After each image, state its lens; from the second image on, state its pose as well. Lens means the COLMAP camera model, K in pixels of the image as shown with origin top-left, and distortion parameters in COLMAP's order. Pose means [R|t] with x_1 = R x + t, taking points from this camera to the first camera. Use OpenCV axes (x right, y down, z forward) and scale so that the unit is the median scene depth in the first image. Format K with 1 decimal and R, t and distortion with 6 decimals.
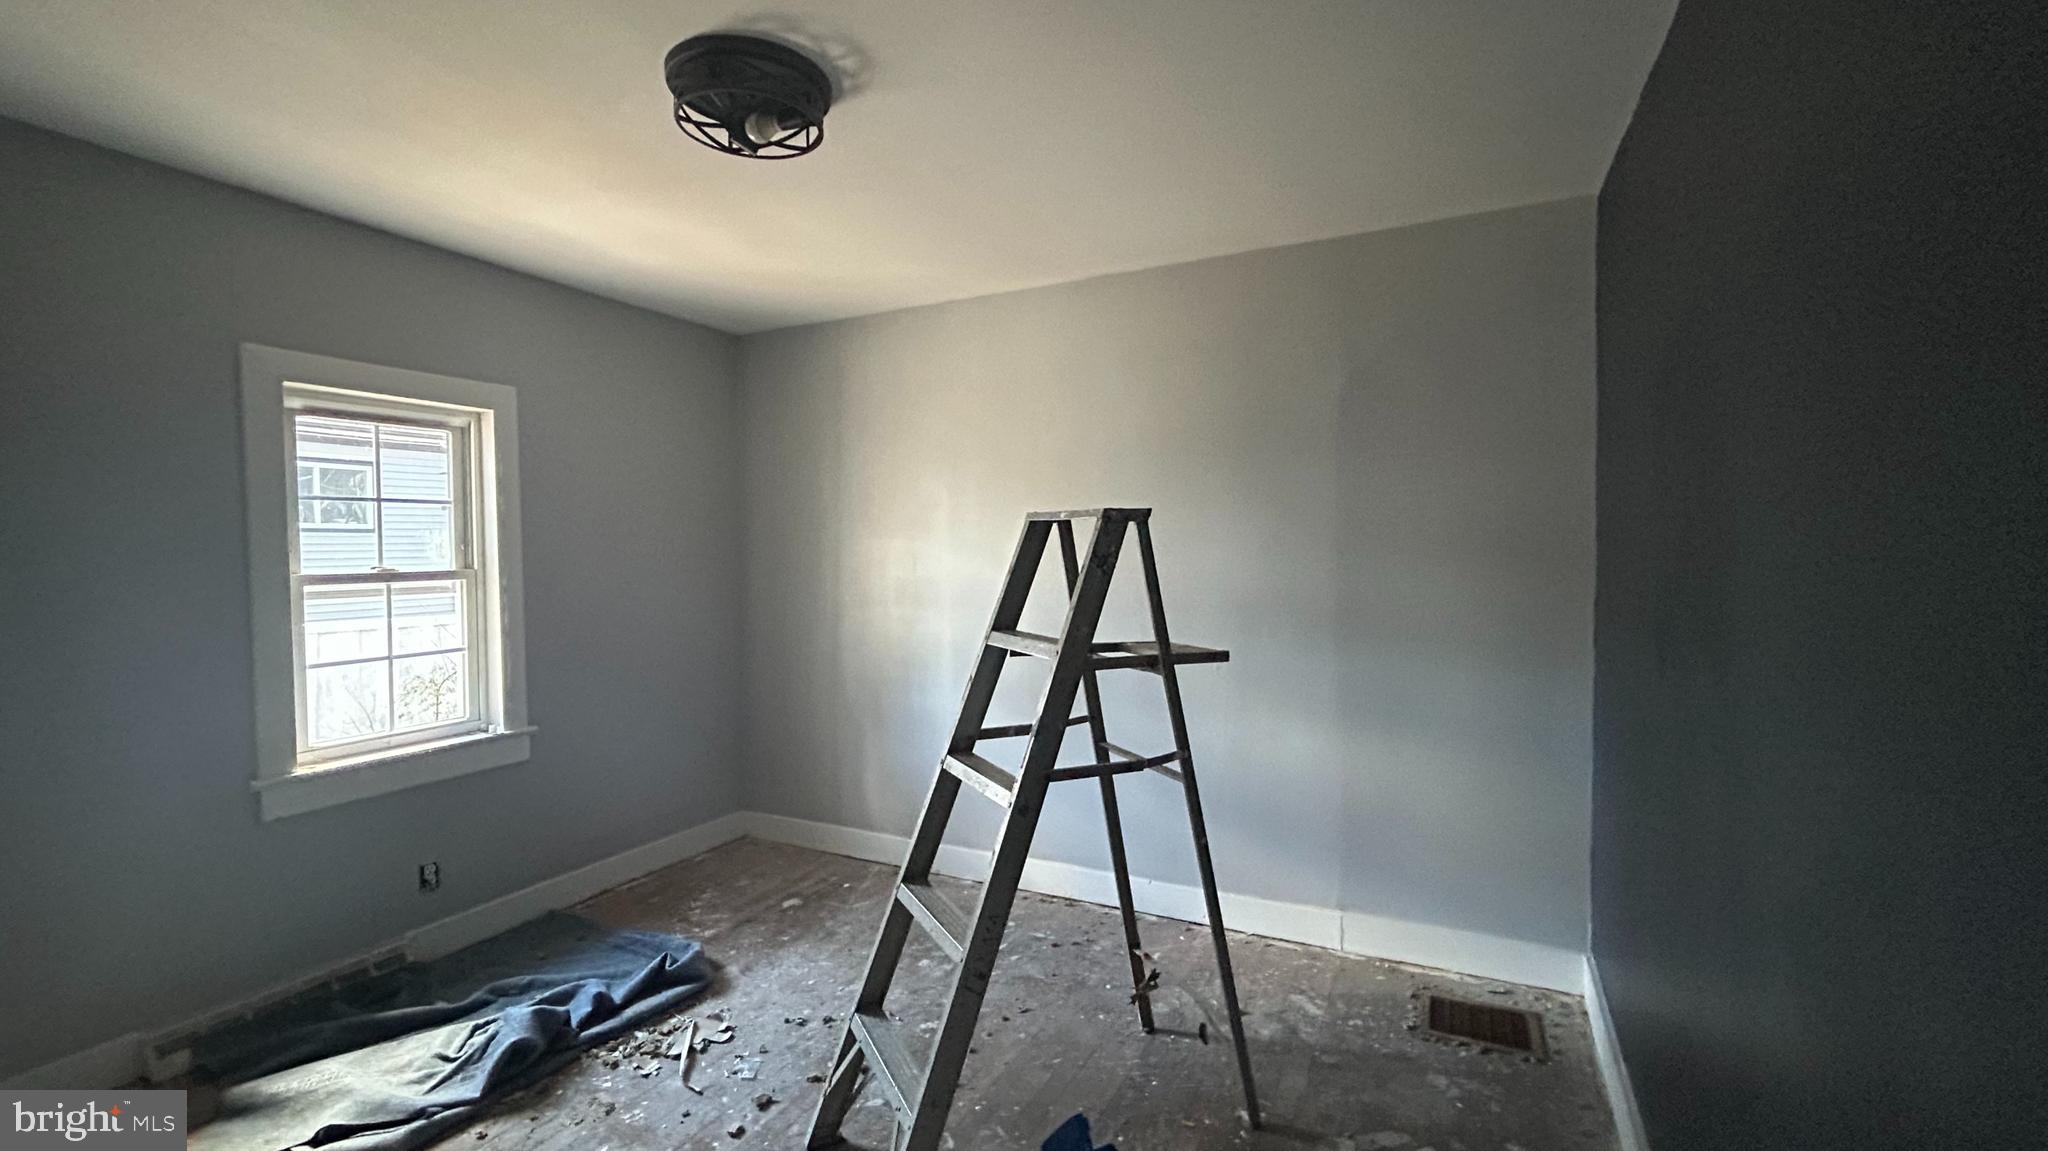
lens RADIAL K [[834.7, 0, 1033.4], [0, 834.7, 575.5], [0, 0, 1]] dist [0.011398, 0.001114]
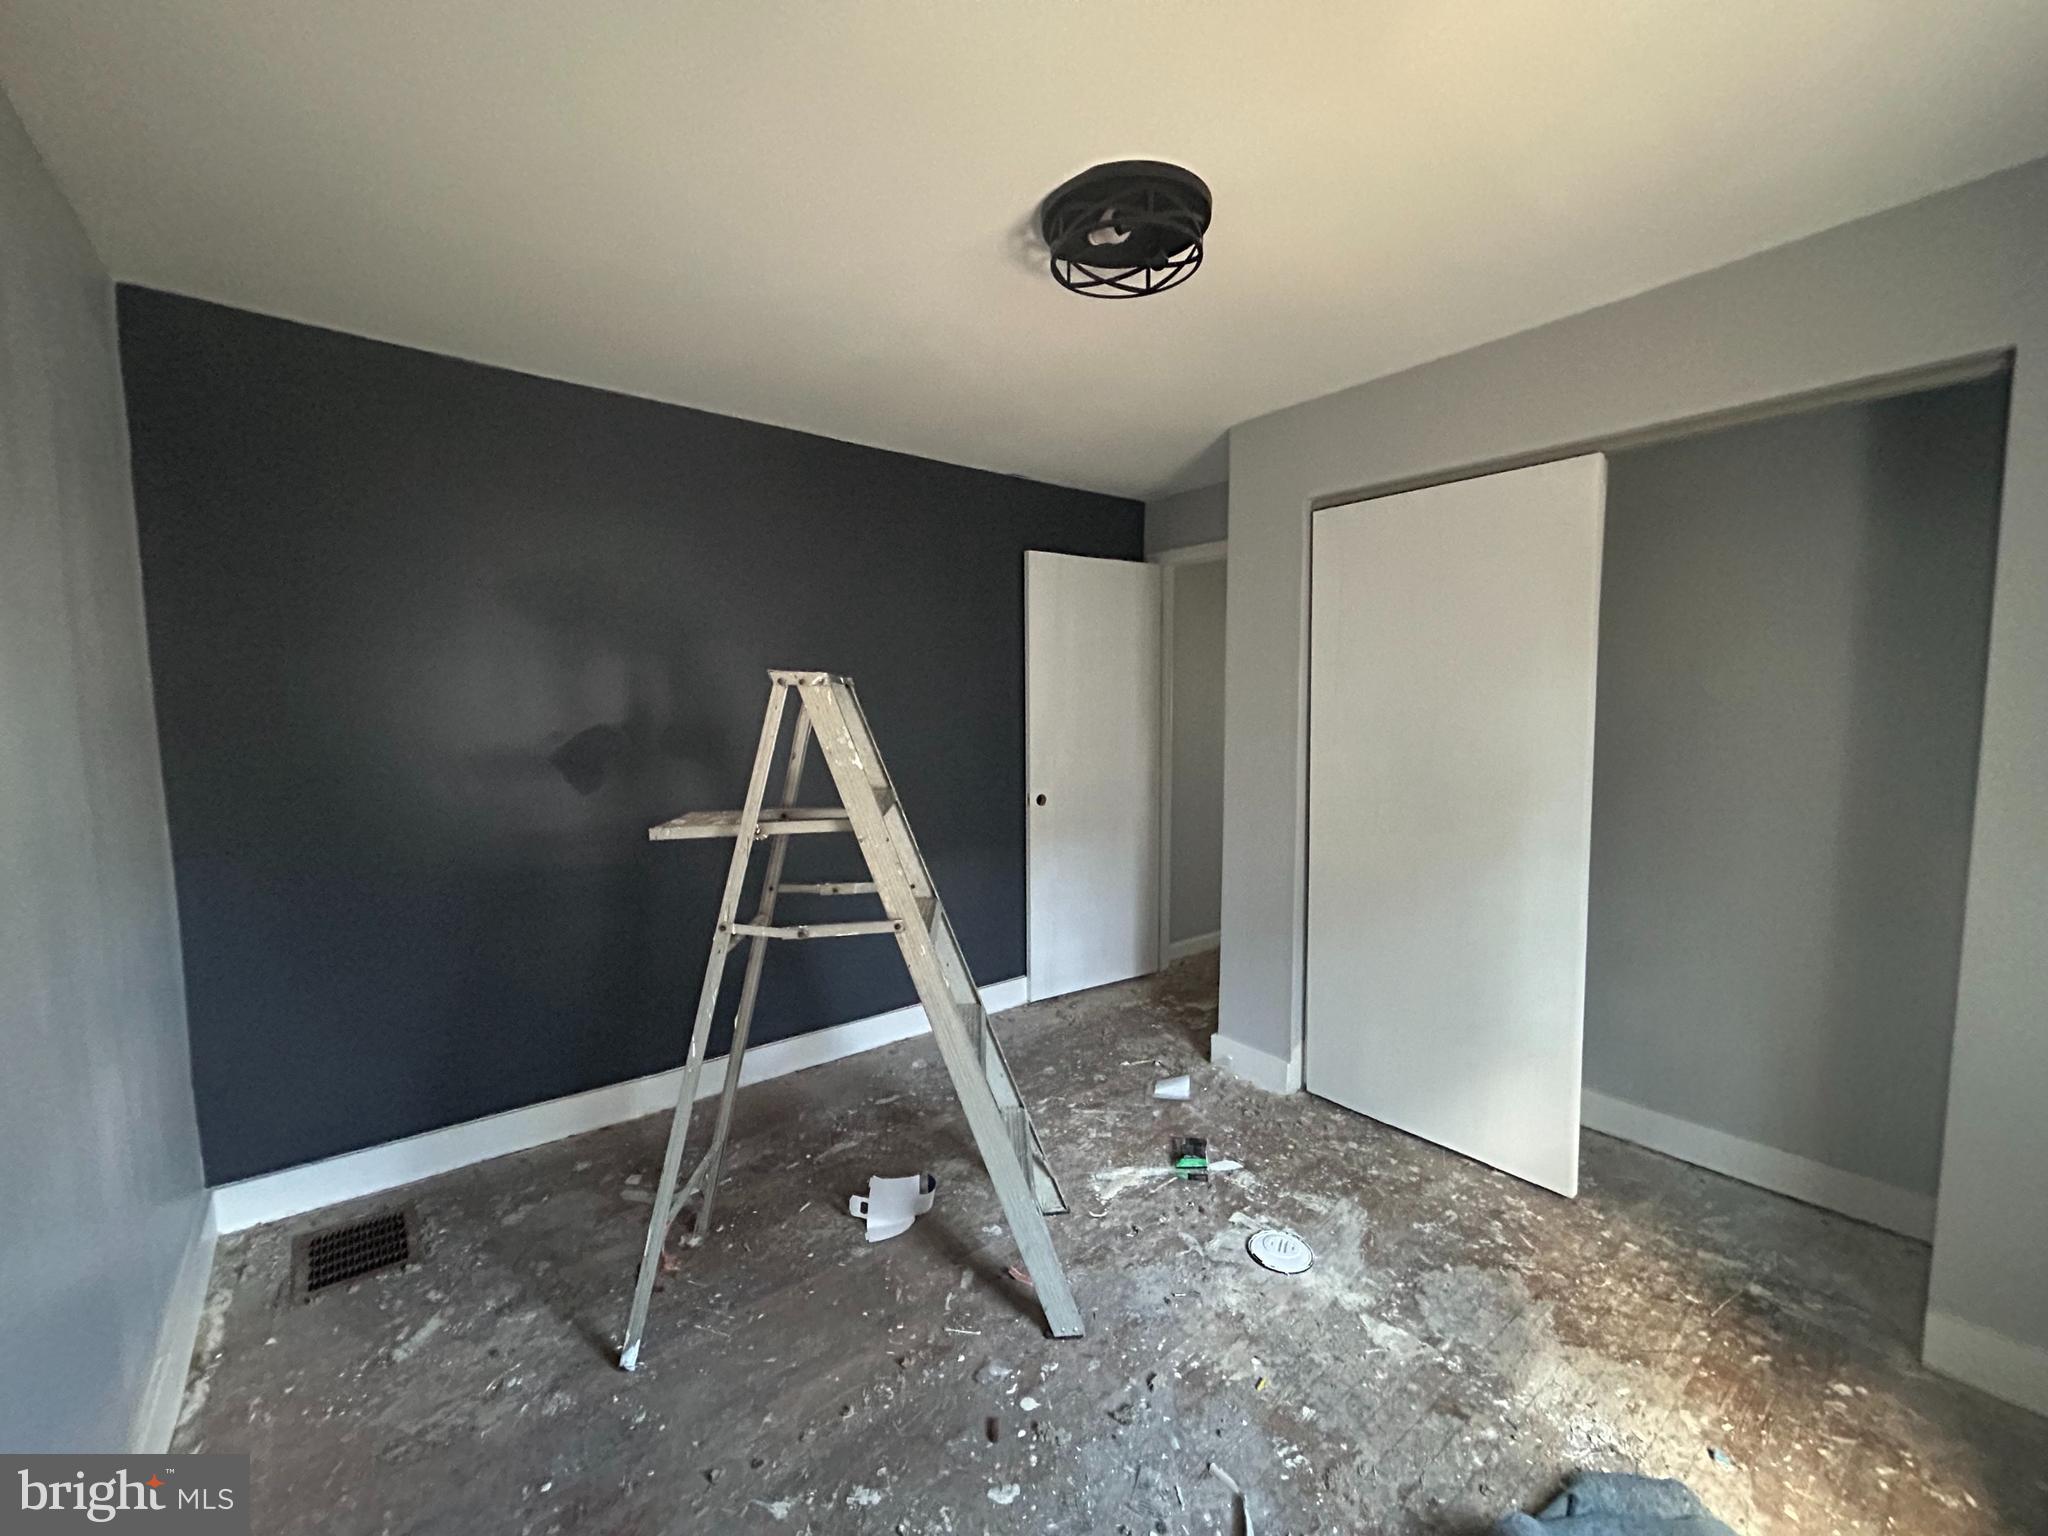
lens RADIAL K [[813.7, 0, 1023.8], [0, 813.7, 756.9], [0, 0, 1]] dist [-0.001502, -0.000121]
pose [[-0.909195, -0.015647, 0.416077, -0.540509], [0.023046, 0.995871, 0.087810, -0.055075], [-0.415733, 0.089426, -0.905080, 1.675299]]
